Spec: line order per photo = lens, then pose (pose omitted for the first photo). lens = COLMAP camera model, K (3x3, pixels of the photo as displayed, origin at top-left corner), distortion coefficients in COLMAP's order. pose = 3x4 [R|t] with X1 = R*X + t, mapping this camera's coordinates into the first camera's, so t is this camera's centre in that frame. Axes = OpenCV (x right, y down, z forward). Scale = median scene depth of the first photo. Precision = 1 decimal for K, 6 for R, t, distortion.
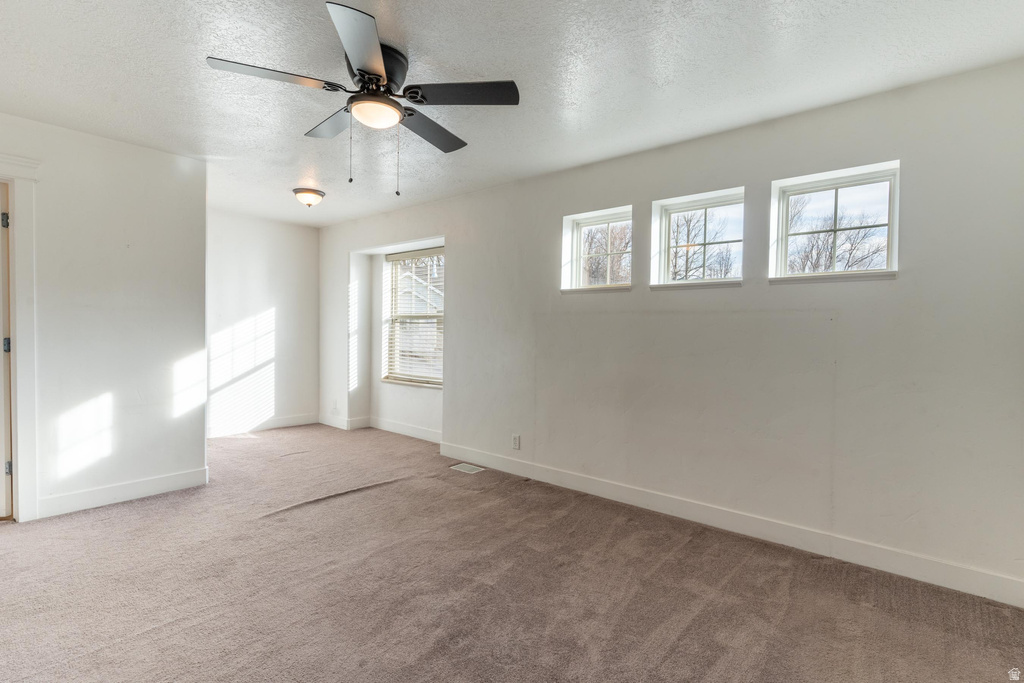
lens RADIAL K [[497.2, 0, 508.0], [0, 497.2, 341.1], [0, 0, 1]] dist [-0.016703, 0.004884]
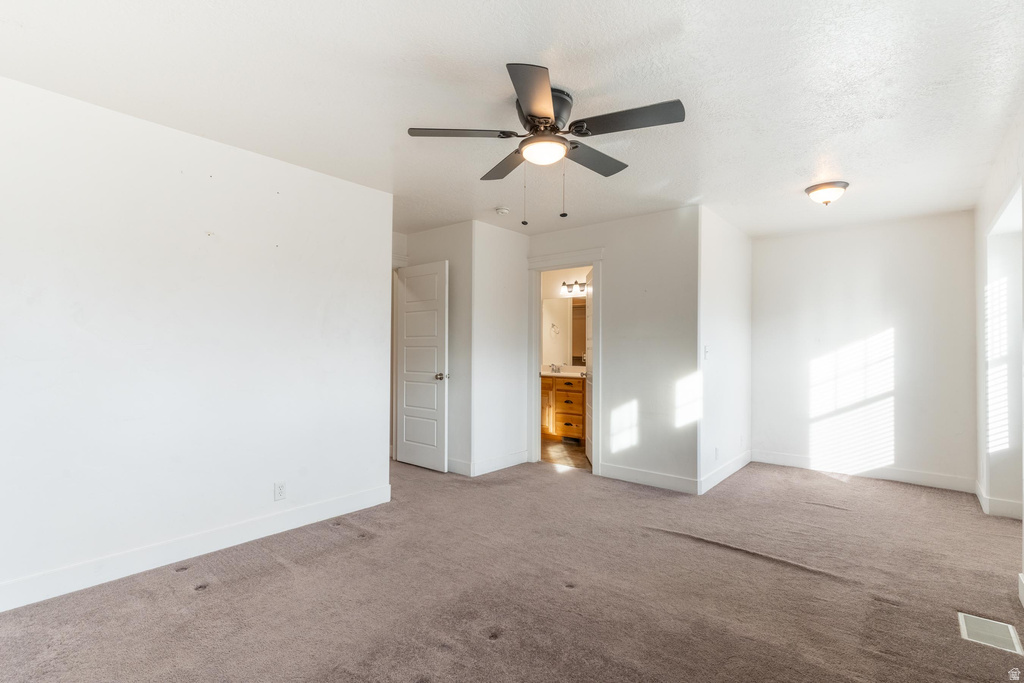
lens RADIAL K [[497.2, 0, 508.0], [0, 497.2, 341.0], [0, 0, 1]] dist [-0.016703, 0.004884]
pose [[-0.022251, -0.022412, -0.999501, 0.465495], [-0.033440, 0.999206, -0.021661, -0.011659], [0.999193, 0.032941, -0.022983, 0.557843]]
